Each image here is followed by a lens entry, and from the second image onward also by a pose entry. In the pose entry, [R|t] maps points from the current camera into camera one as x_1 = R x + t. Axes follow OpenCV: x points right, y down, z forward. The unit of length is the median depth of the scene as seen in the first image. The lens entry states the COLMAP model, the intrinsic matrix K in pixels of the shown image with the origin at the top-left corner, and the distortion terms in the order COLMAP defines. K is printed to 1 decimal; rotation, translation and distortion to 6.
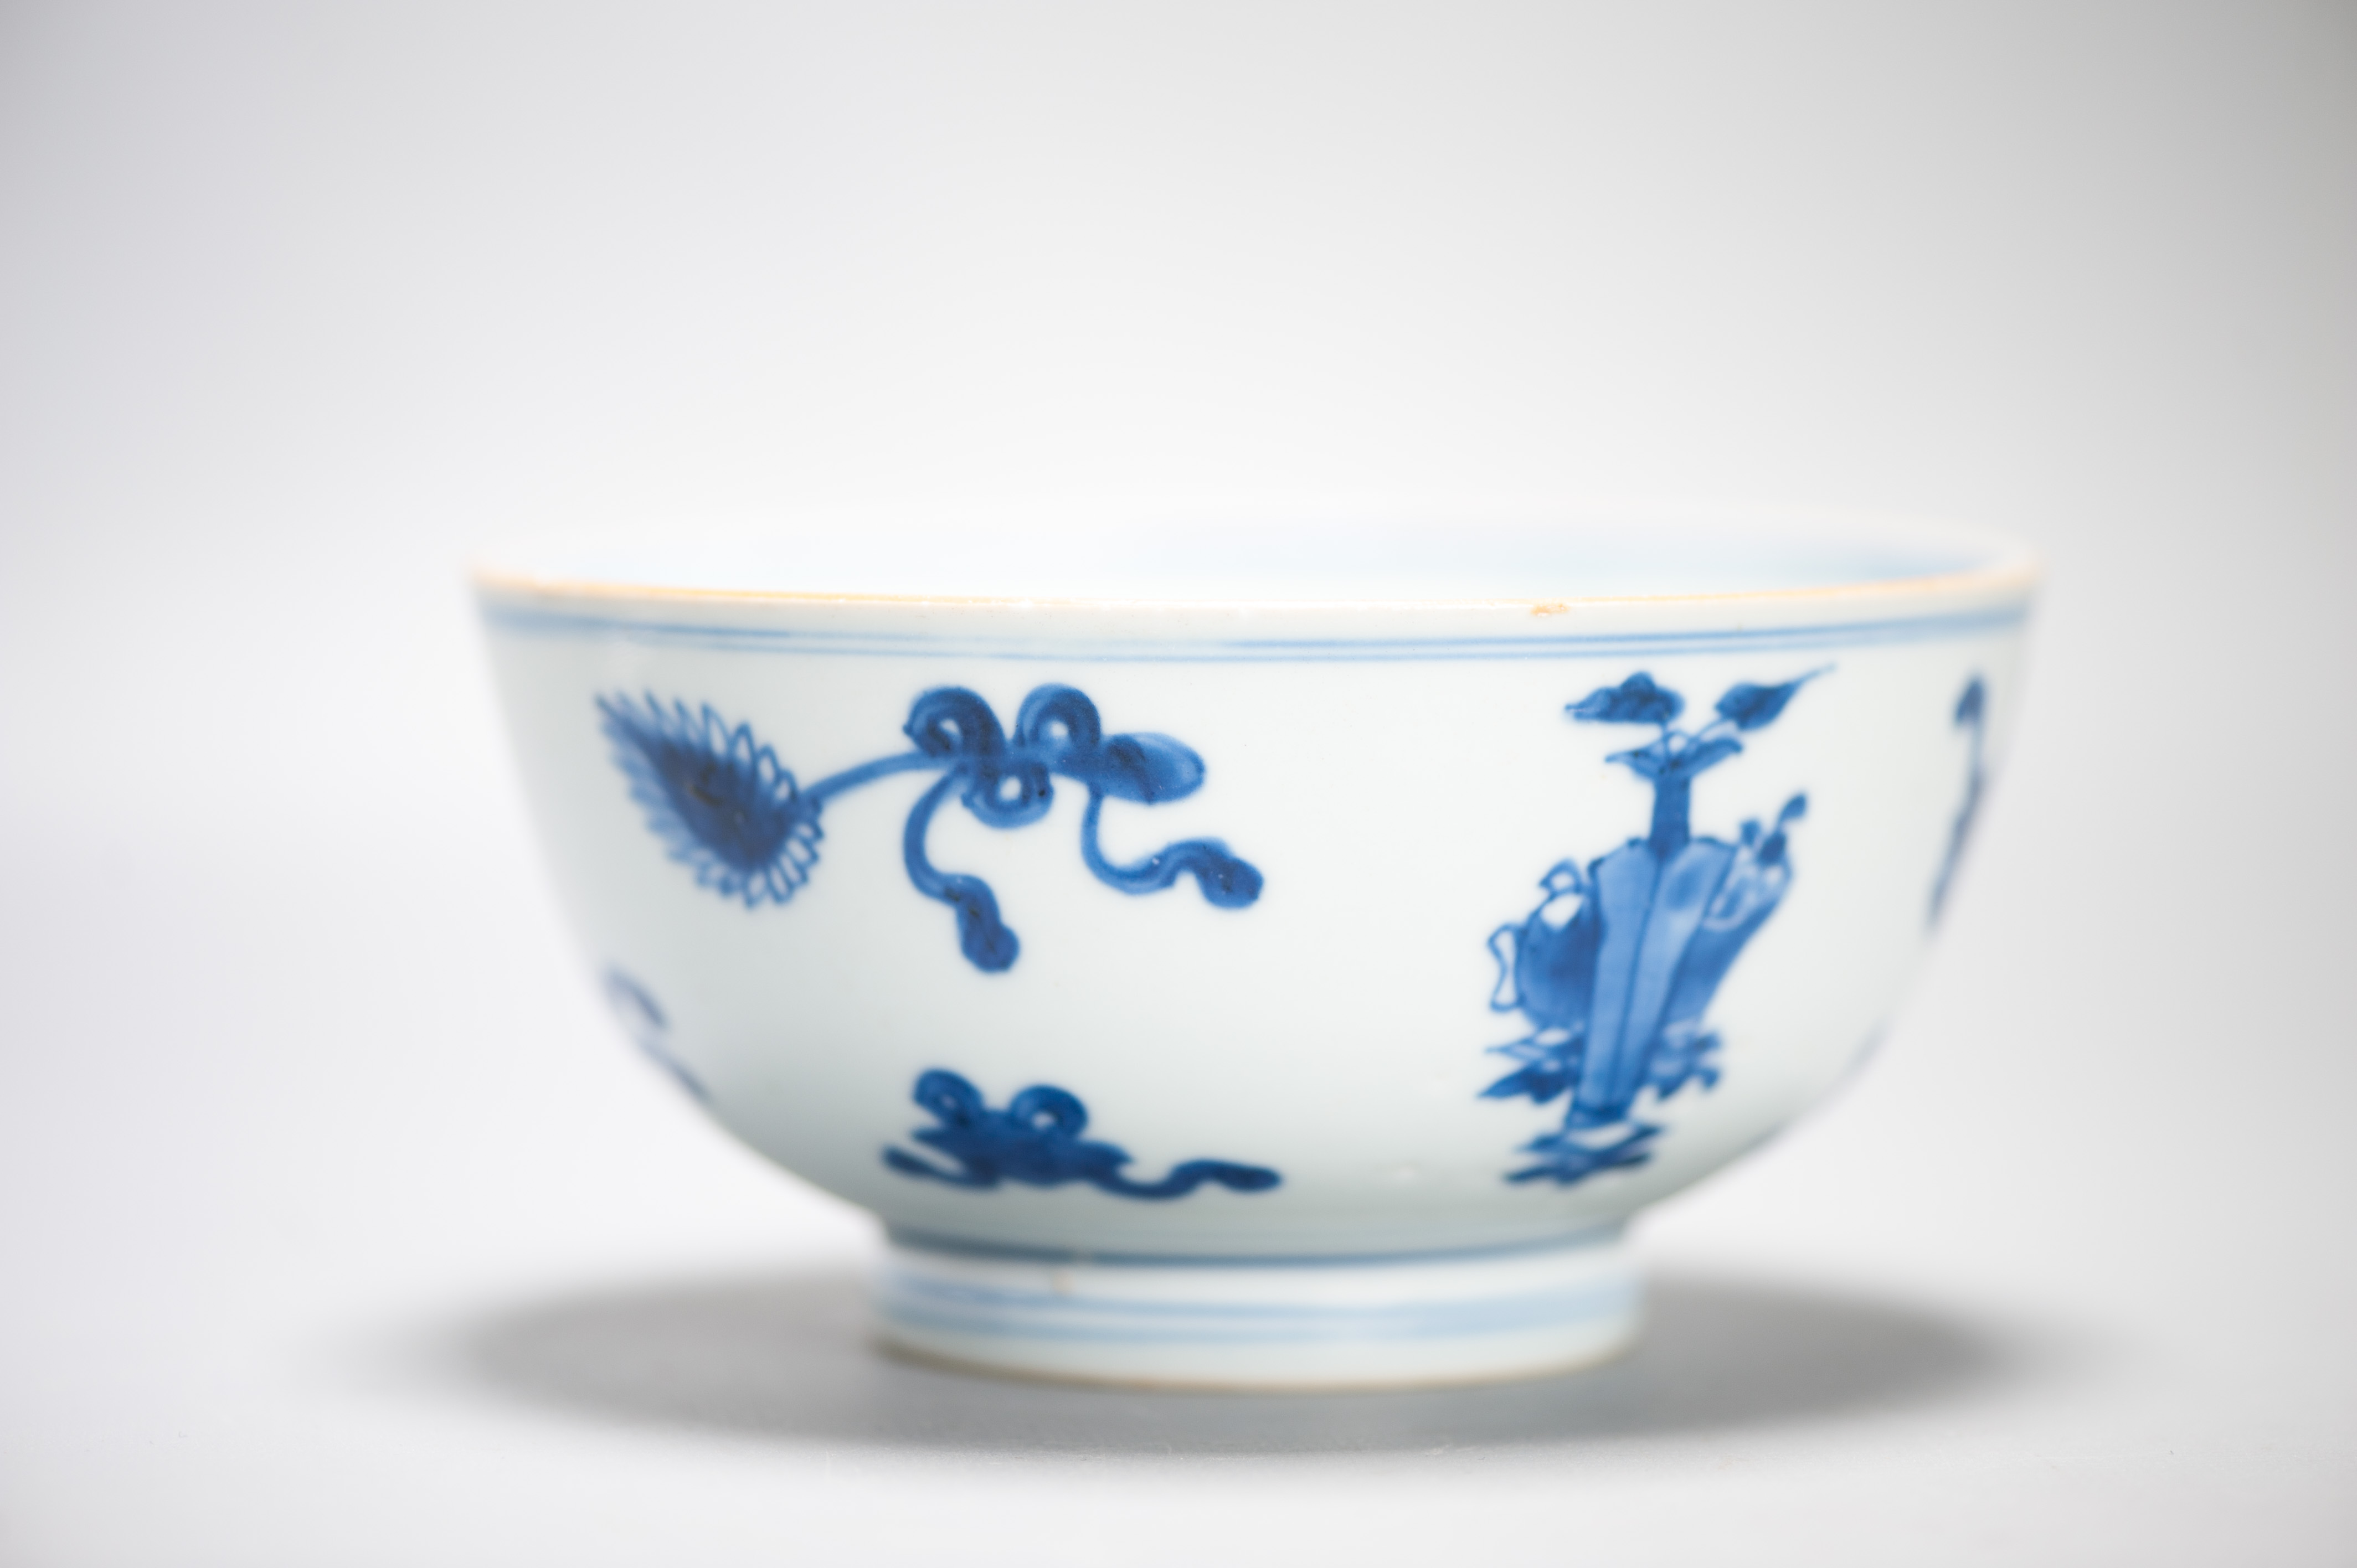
lens RADIAL K [[7358.4, 0, 1178.5], [0, 7358.4, 784.0], [0, 0, 1]] dist [0.126852, 0.078357]
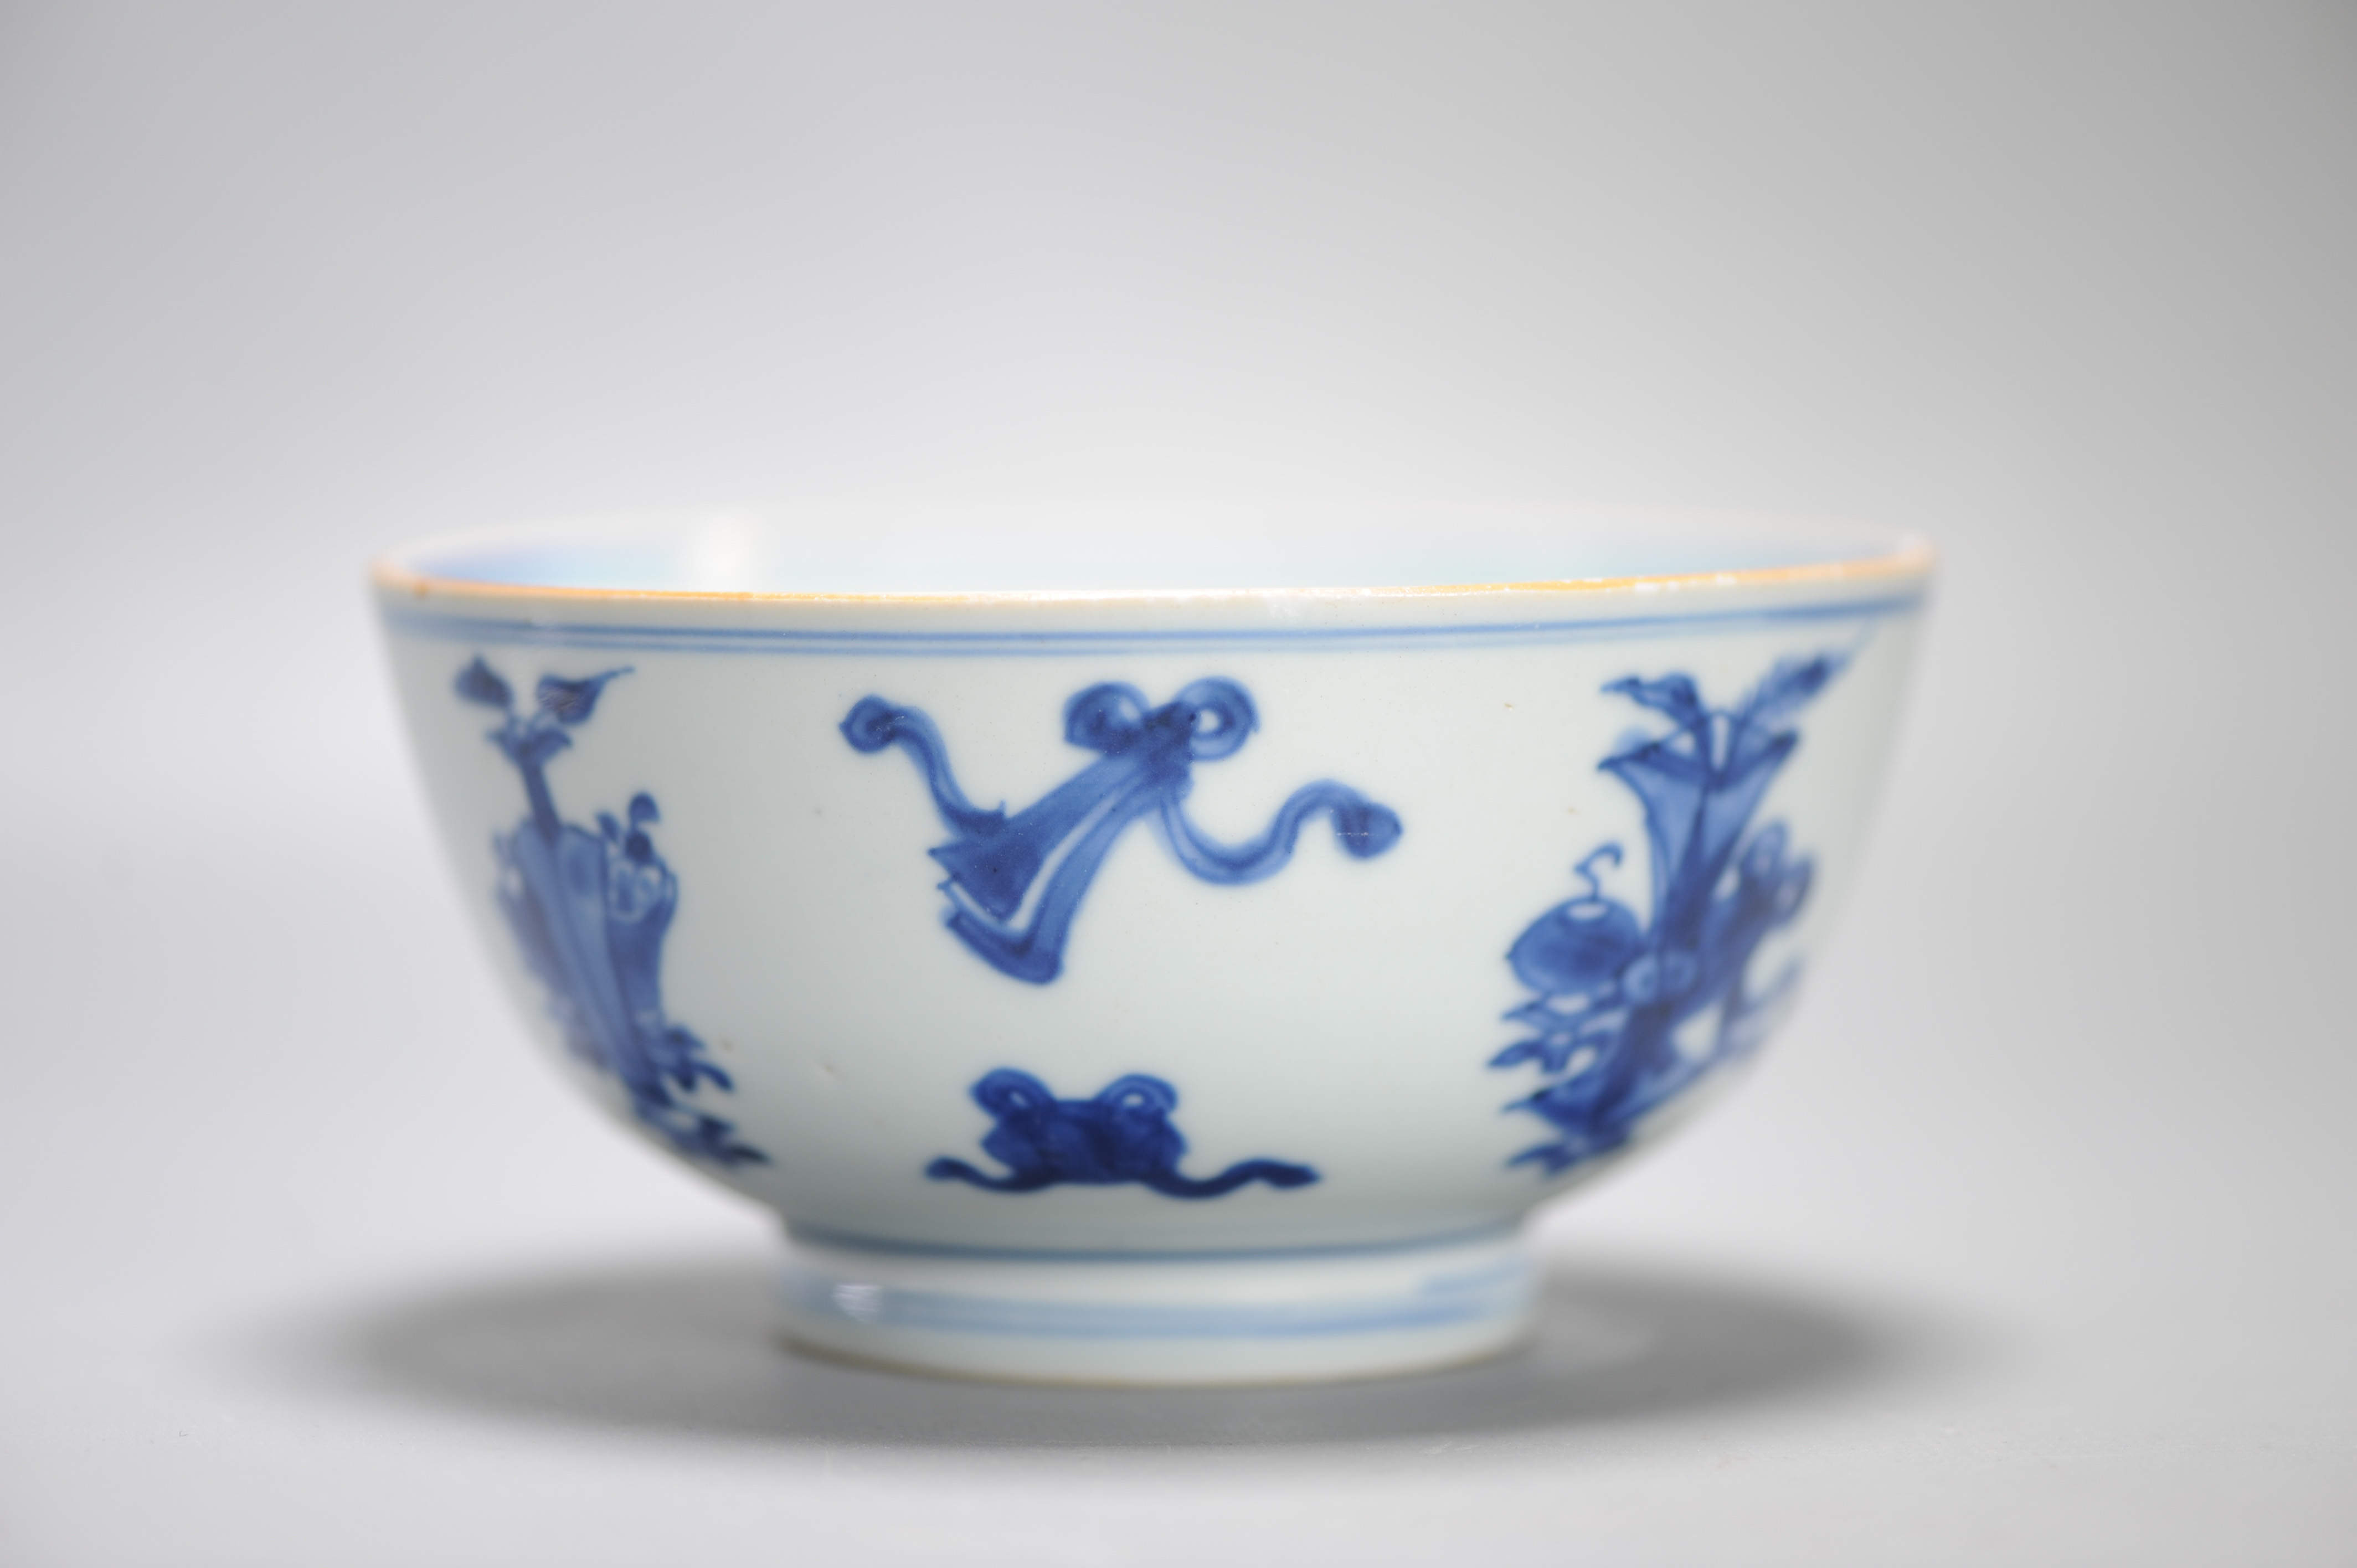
lens RADIAL K [[7358.4, 0, 1178.5], [0, 7358.4, 784.0], [0, 0, 1]] dist [0.126852, 0.078357]
pose [[0.130800, 0.069793, -0.988949, 1.103281], [-0.072702, 0.995509, 0.060640, -0.067329], [0.988740, 0.063967, 0.135286, 0.951251]]
